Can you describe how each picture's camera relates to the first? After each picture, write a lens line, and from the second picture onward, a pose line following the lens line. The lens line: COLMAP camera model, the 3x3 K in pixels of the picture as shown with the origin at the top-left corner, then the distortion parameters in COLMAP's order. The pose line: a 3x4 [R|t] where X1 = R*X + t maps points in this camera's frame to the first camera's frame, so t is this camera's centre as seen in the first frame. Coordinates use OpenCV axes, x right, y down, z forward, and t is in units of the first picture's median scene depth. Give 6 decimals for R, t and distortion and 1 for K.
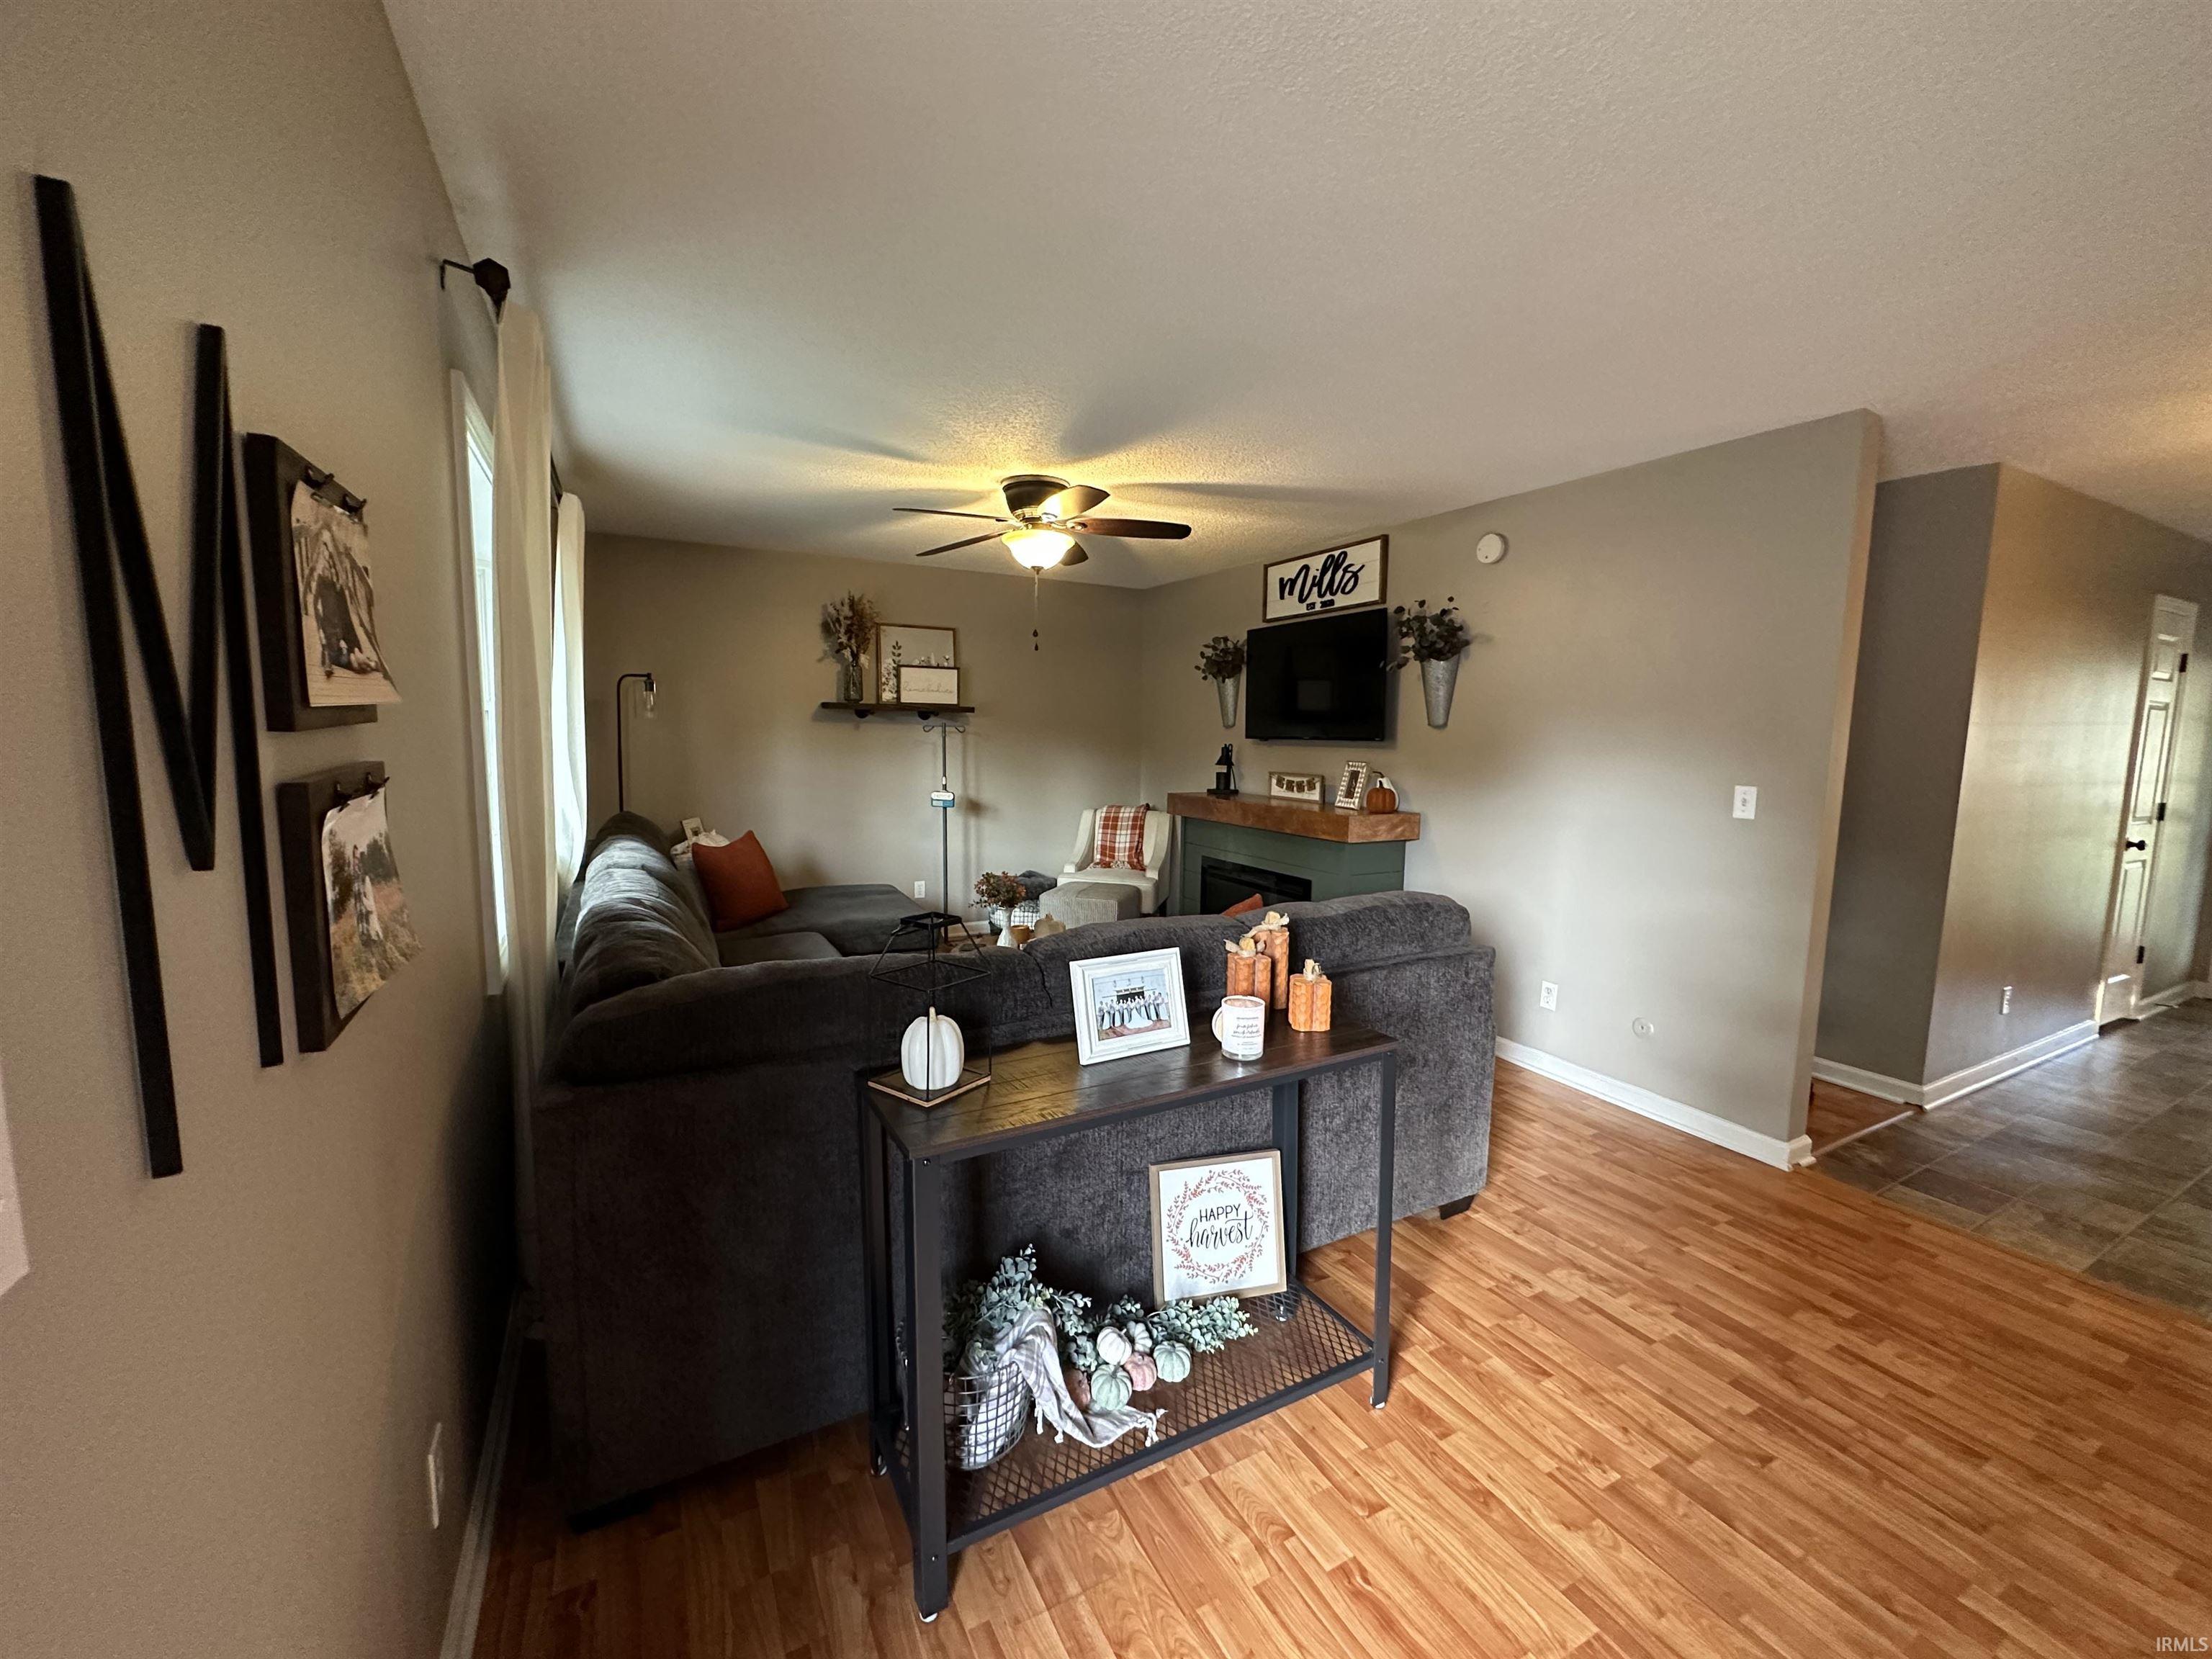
lens RADIAL K [[891.7, 0, 1107.9], [0, 891.7, 821.2], [0, 0, 1]] dist [-0.001136, 0.000501]
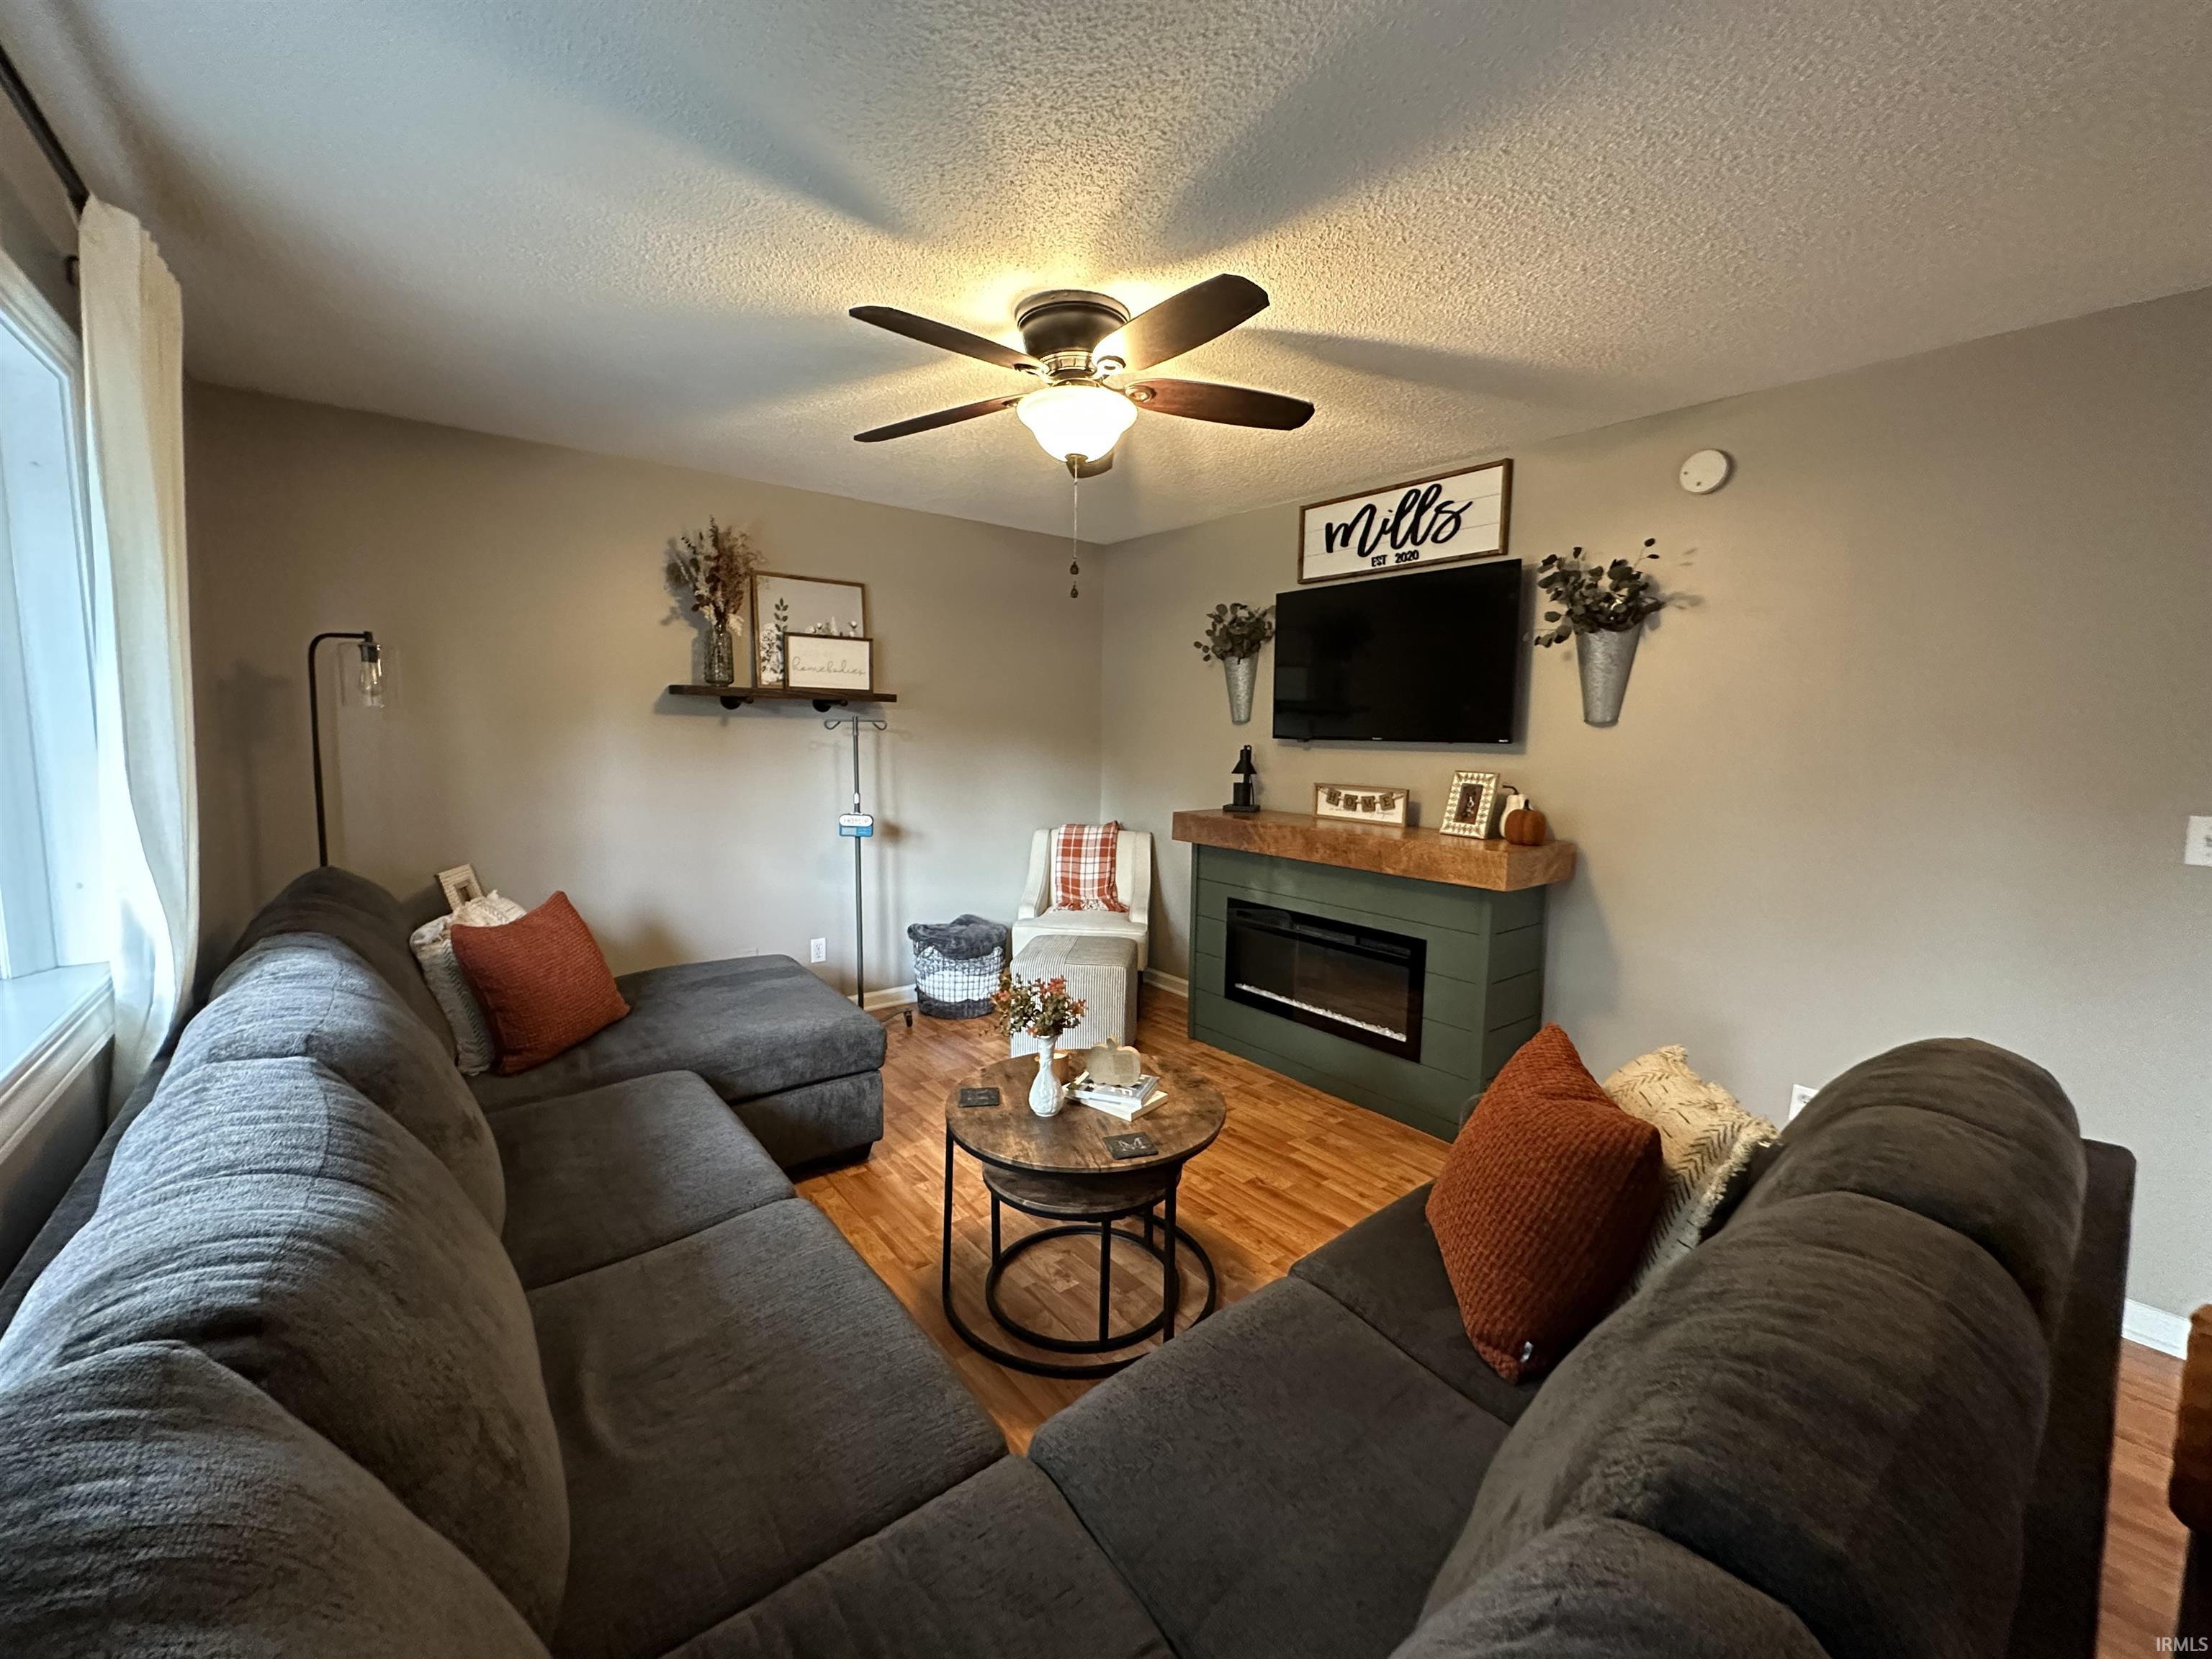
lens RADIAL K [[891.7, 0, 1107.2], [0, 891.7, 823.3], [0, 0, 1]] dist [-0.001136, 0.000501]
pose [[0.983978, -0.017961, 0.177381, -0.121341], [0.016246, 0.999806, 0.011113, -0.032345], [-0.177546, -0.008054, 0.984080, 0.288602]]
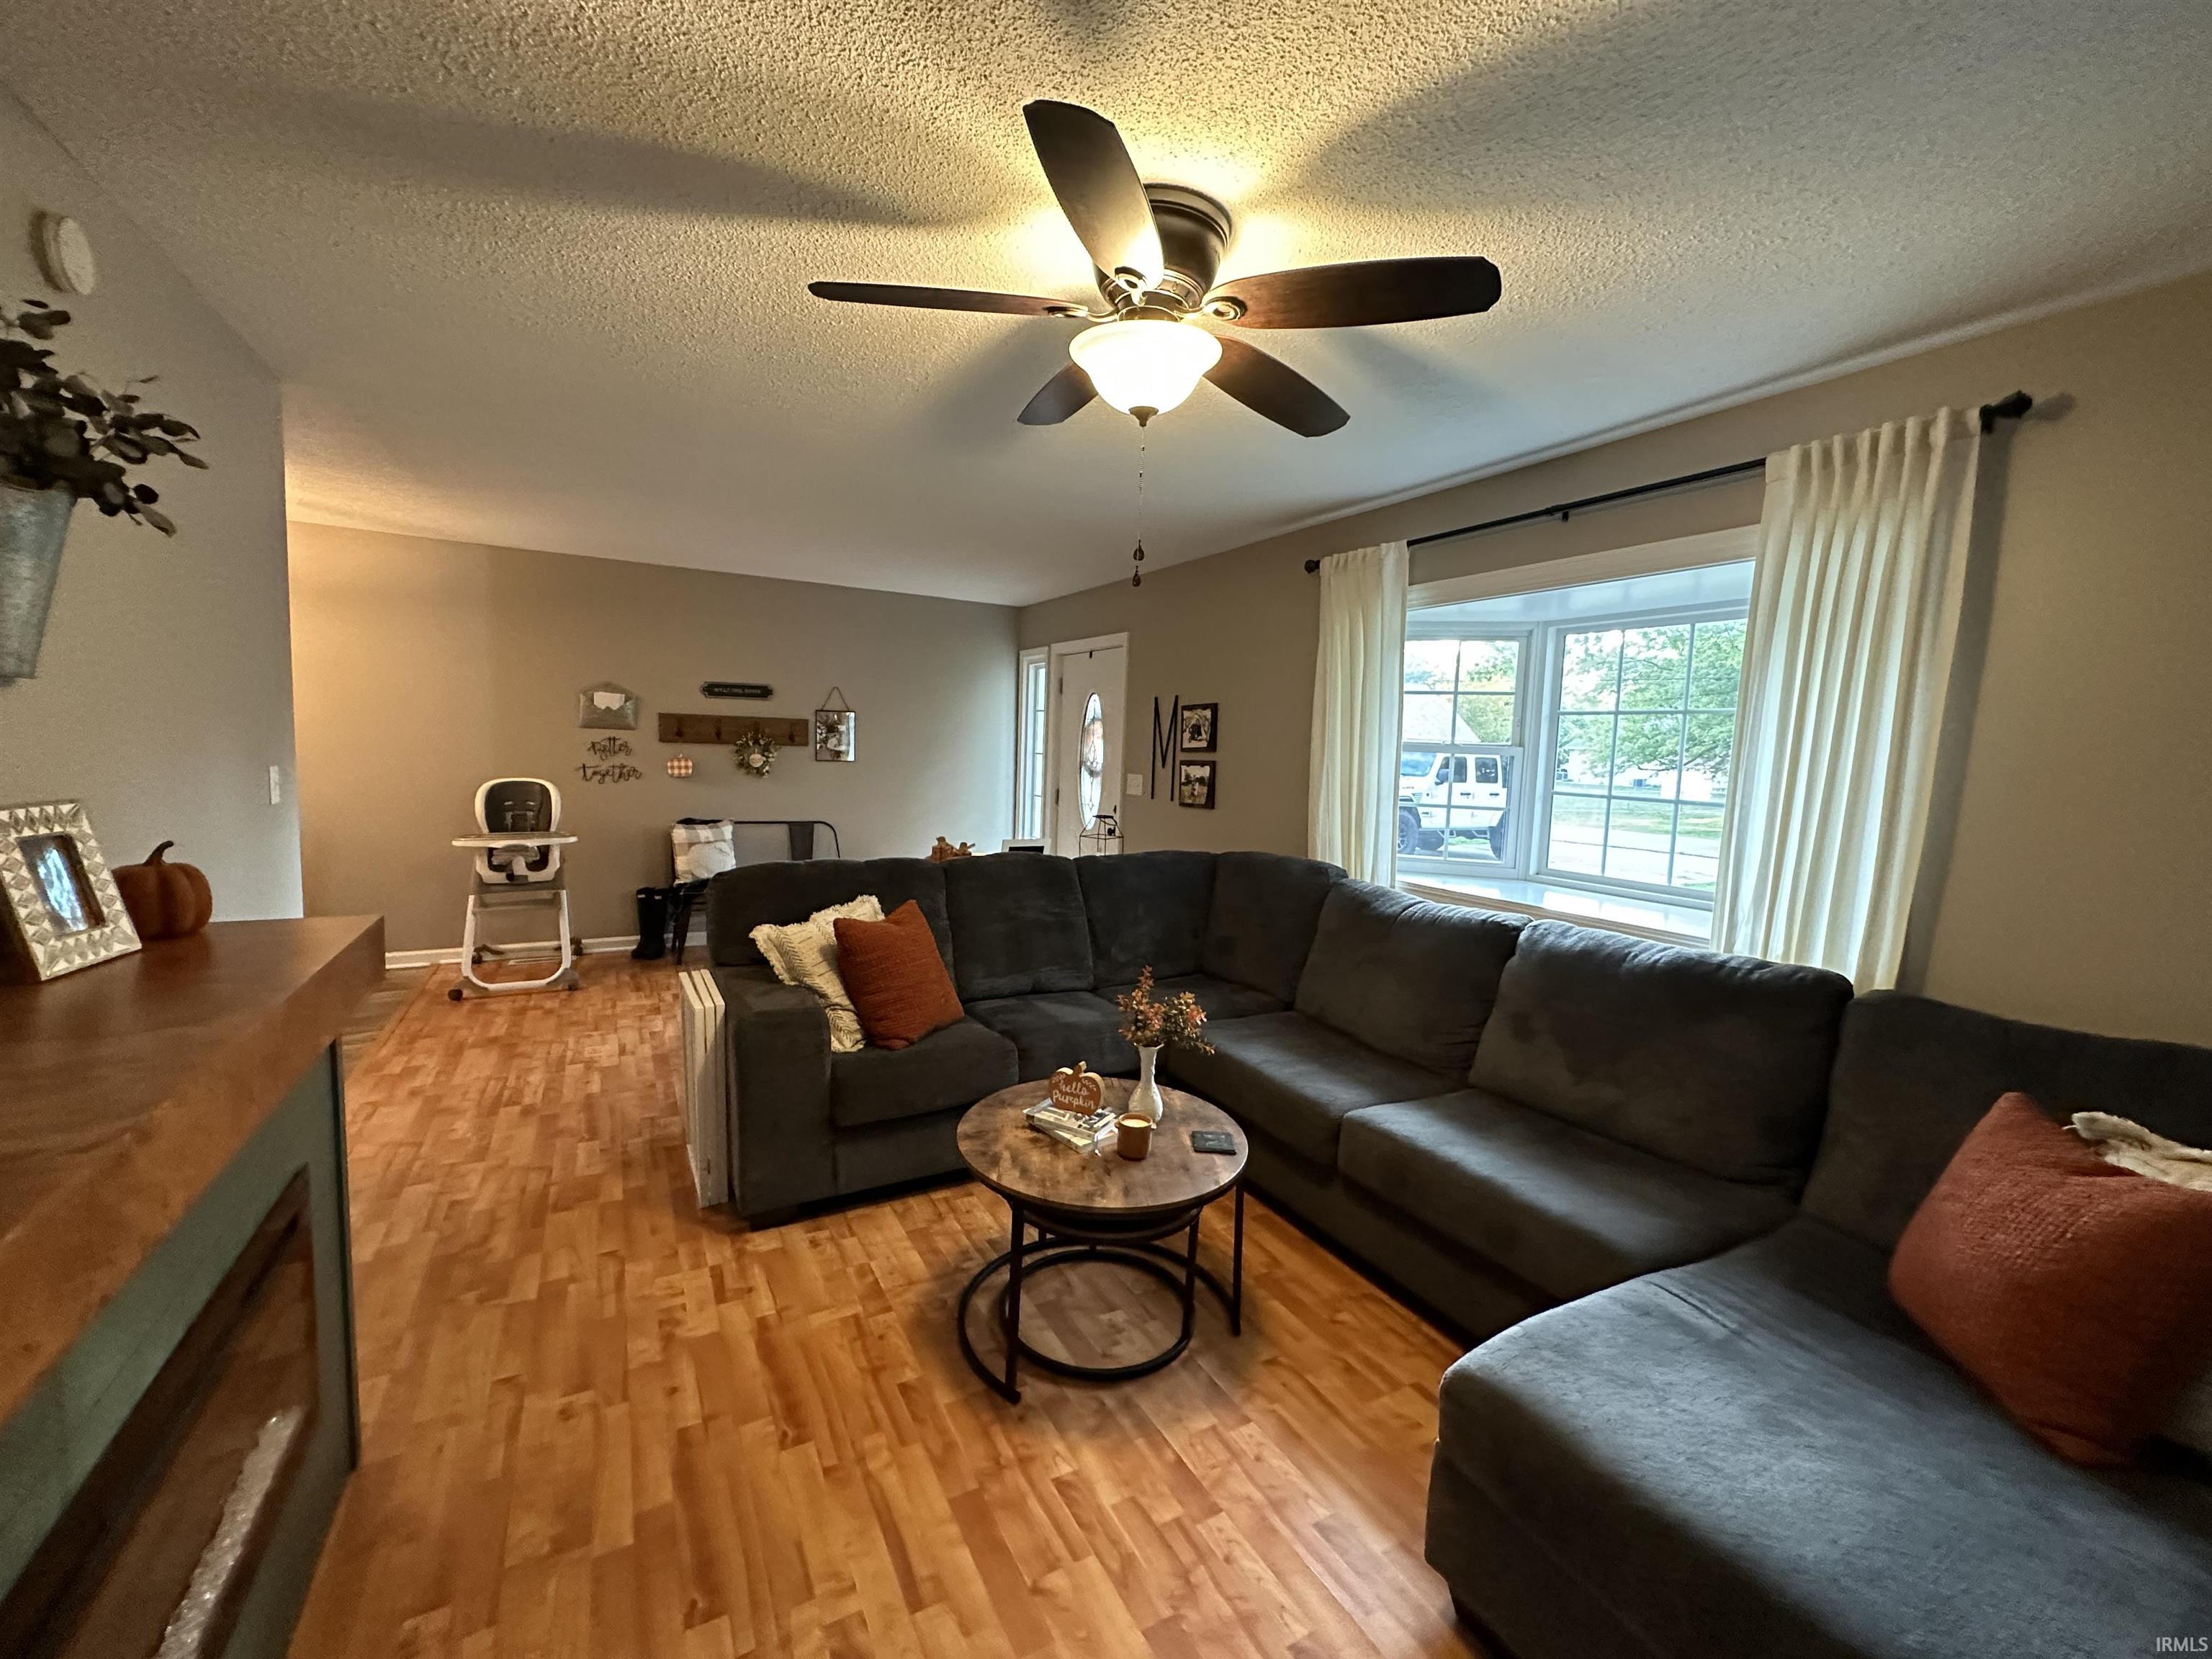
lens RADIAL K [[891.7, 0, 1112.1], [0, 891.7, 836.7], [0, 0, 1]] dist [-0.001136, 0.000501]
pose [[-0.998273, -0.052226, -0.026886, -0.042006], [-0.056799, 0.974940, 0.215095, -0.119091], [0.014978, 0.216251, -0.976223, 1.102629]]
